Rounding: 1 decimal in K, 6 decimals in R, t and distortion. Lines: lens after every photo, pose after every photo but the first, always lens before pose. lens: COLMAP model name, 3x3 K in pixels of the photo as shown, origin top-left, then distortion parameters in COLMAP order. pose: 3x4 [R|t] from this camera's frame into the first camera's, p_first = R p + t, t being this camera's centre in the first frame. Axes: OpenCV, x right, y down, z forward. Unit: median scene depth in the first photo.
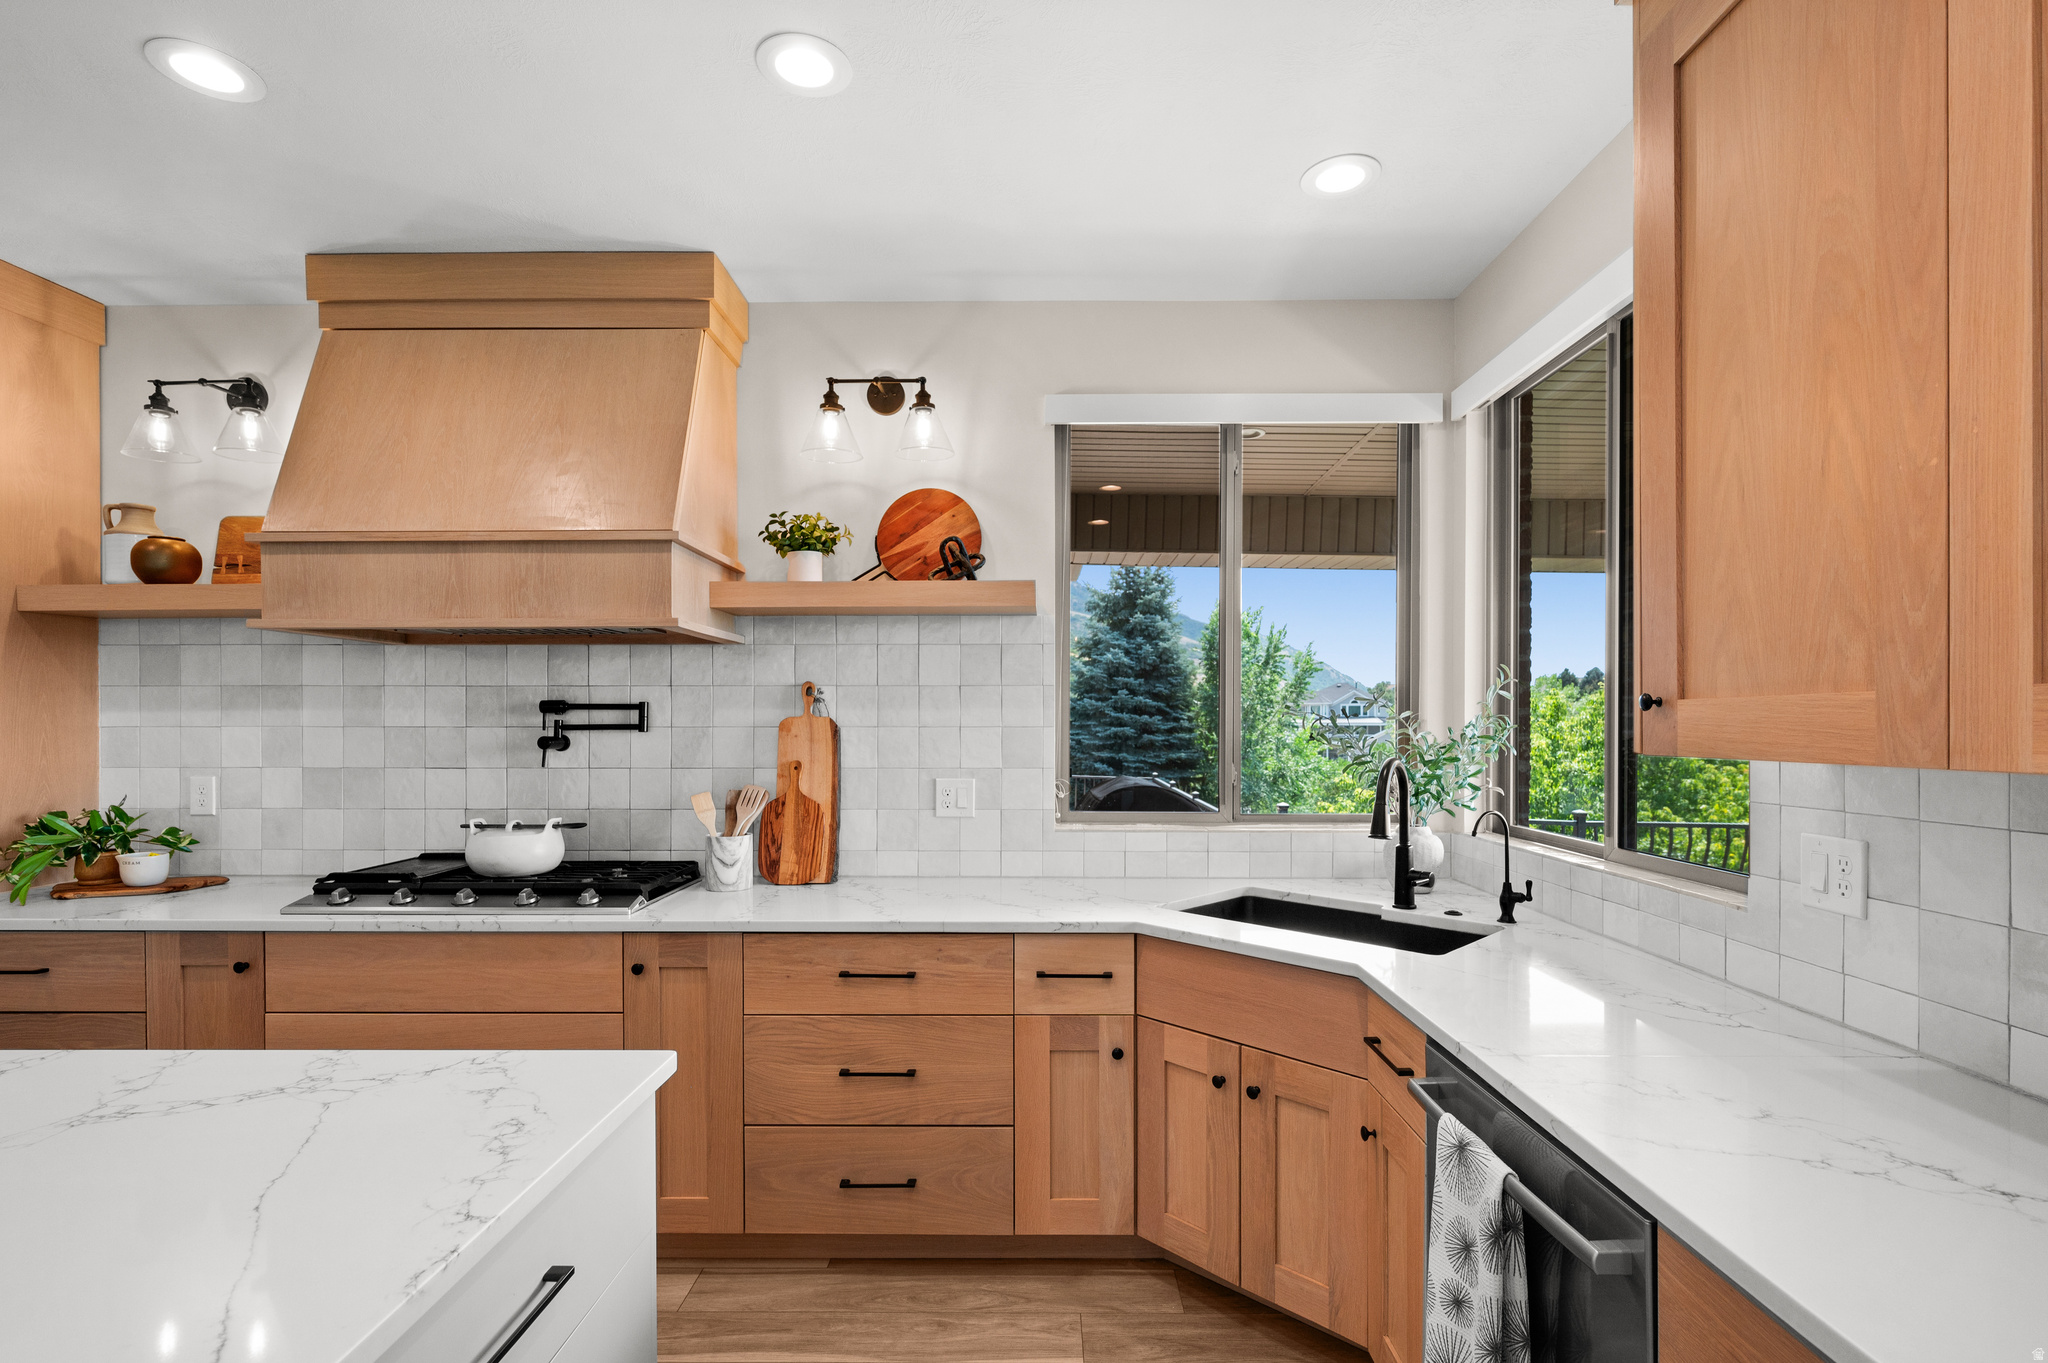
lens RADIAL K [[952.9, 0, 1032.7], [0, 952.9, 732.8], [0, 0, 1]] dist [-0.000837, 0.000051]
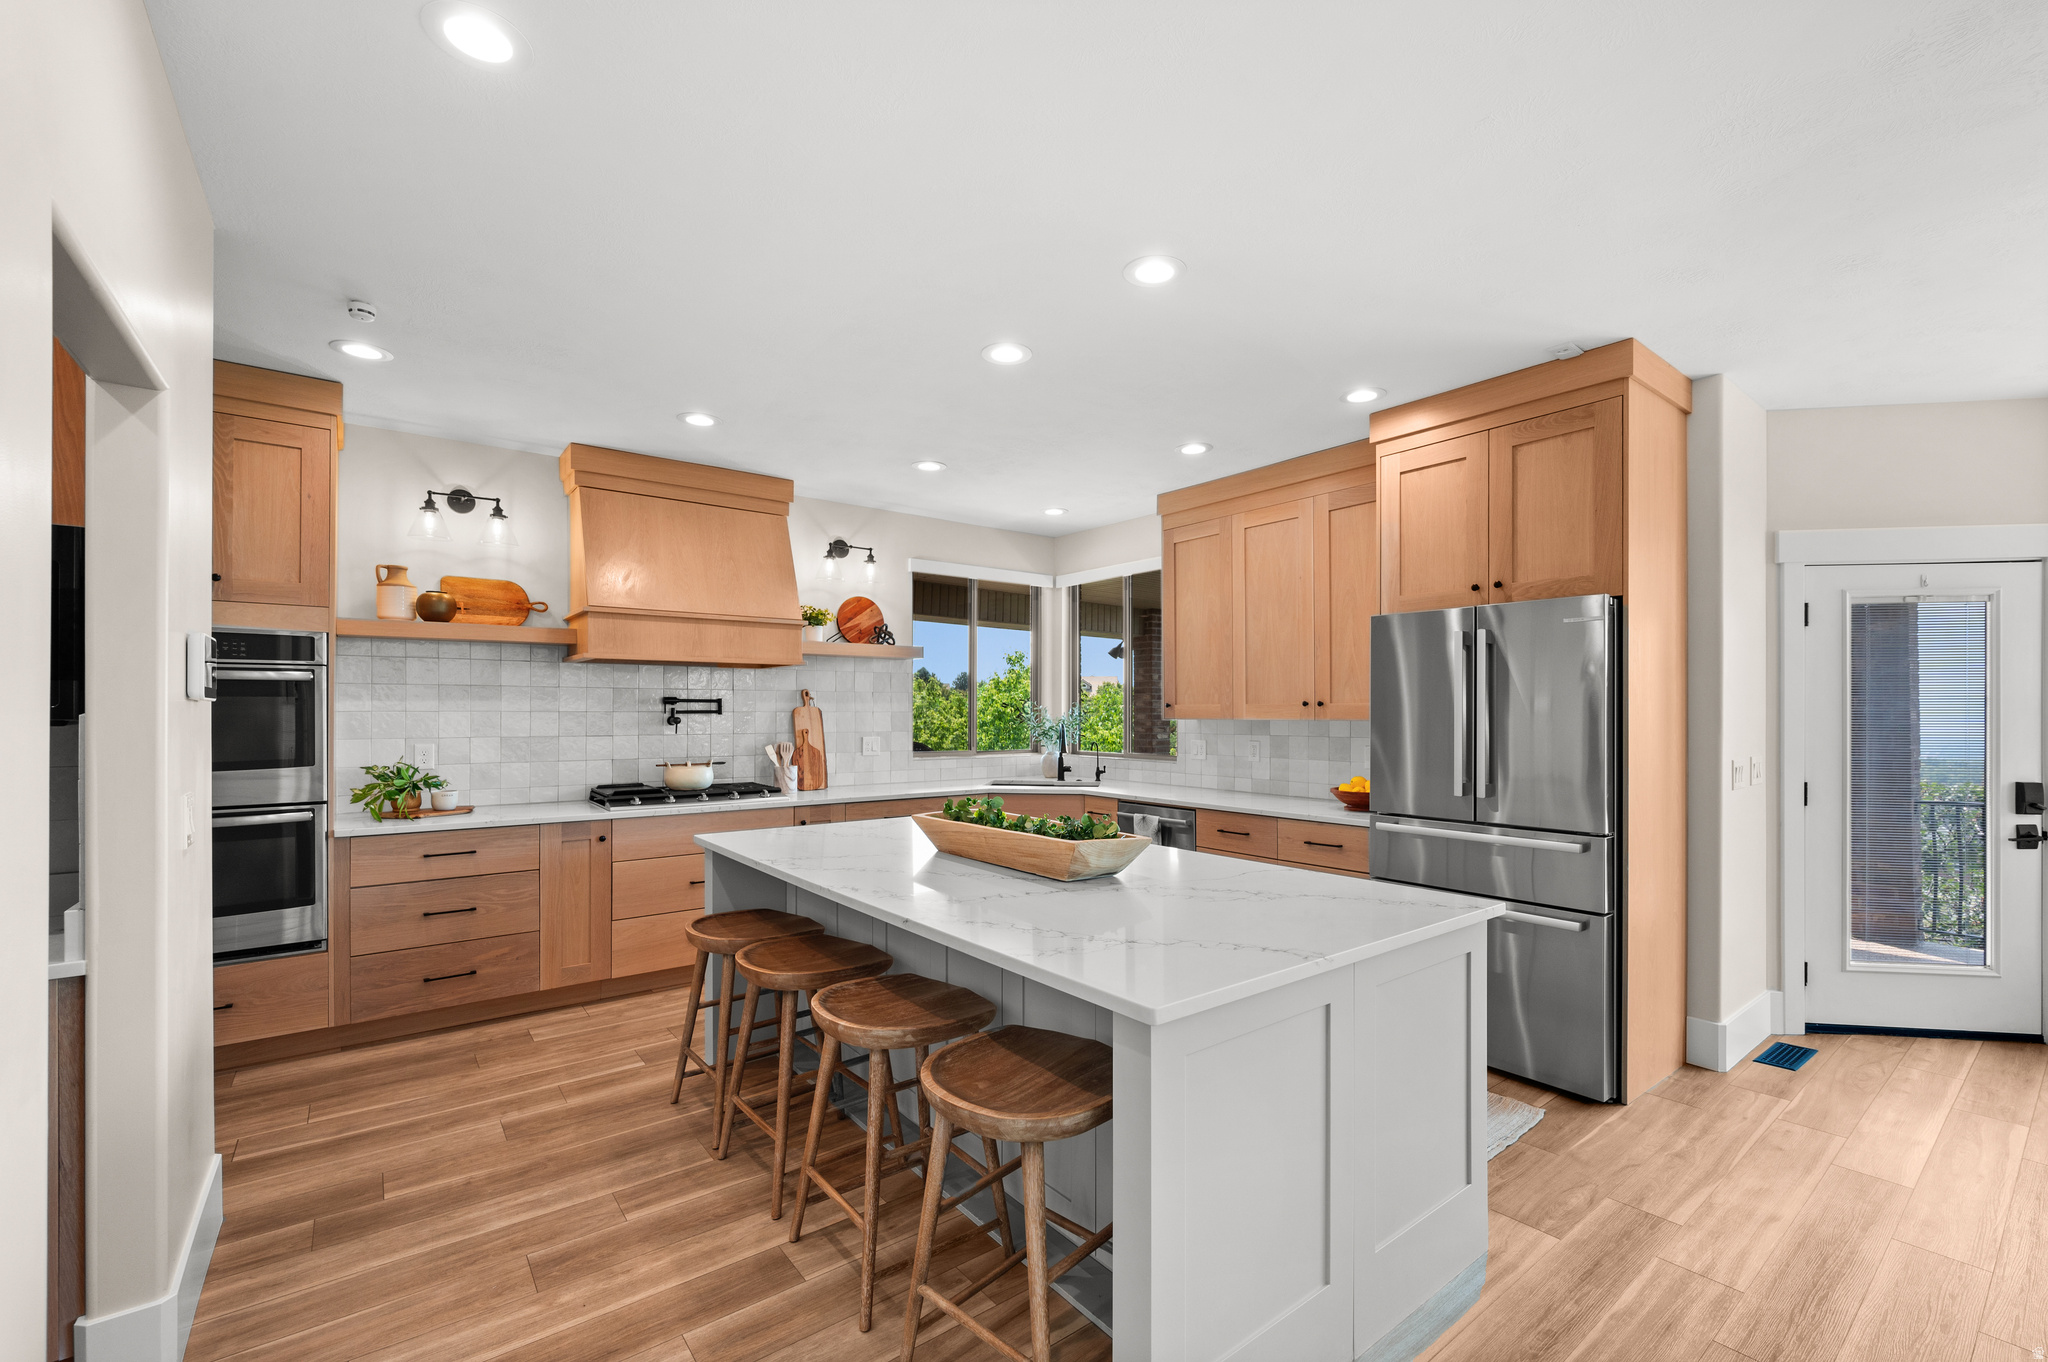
lens RADIAL K [[855.3, 0, 1026.5], [0, 855.3, 704.4], [0, 0, 1]] dist [0.001992, 0.001653]
pose [[0.786039, 0.006851, 0.618138, -1.011785], [0.003898, 0.999864, -0.016037, 0.008648], [-0.618164, 0.015015, 0.785906, -0.710120]]
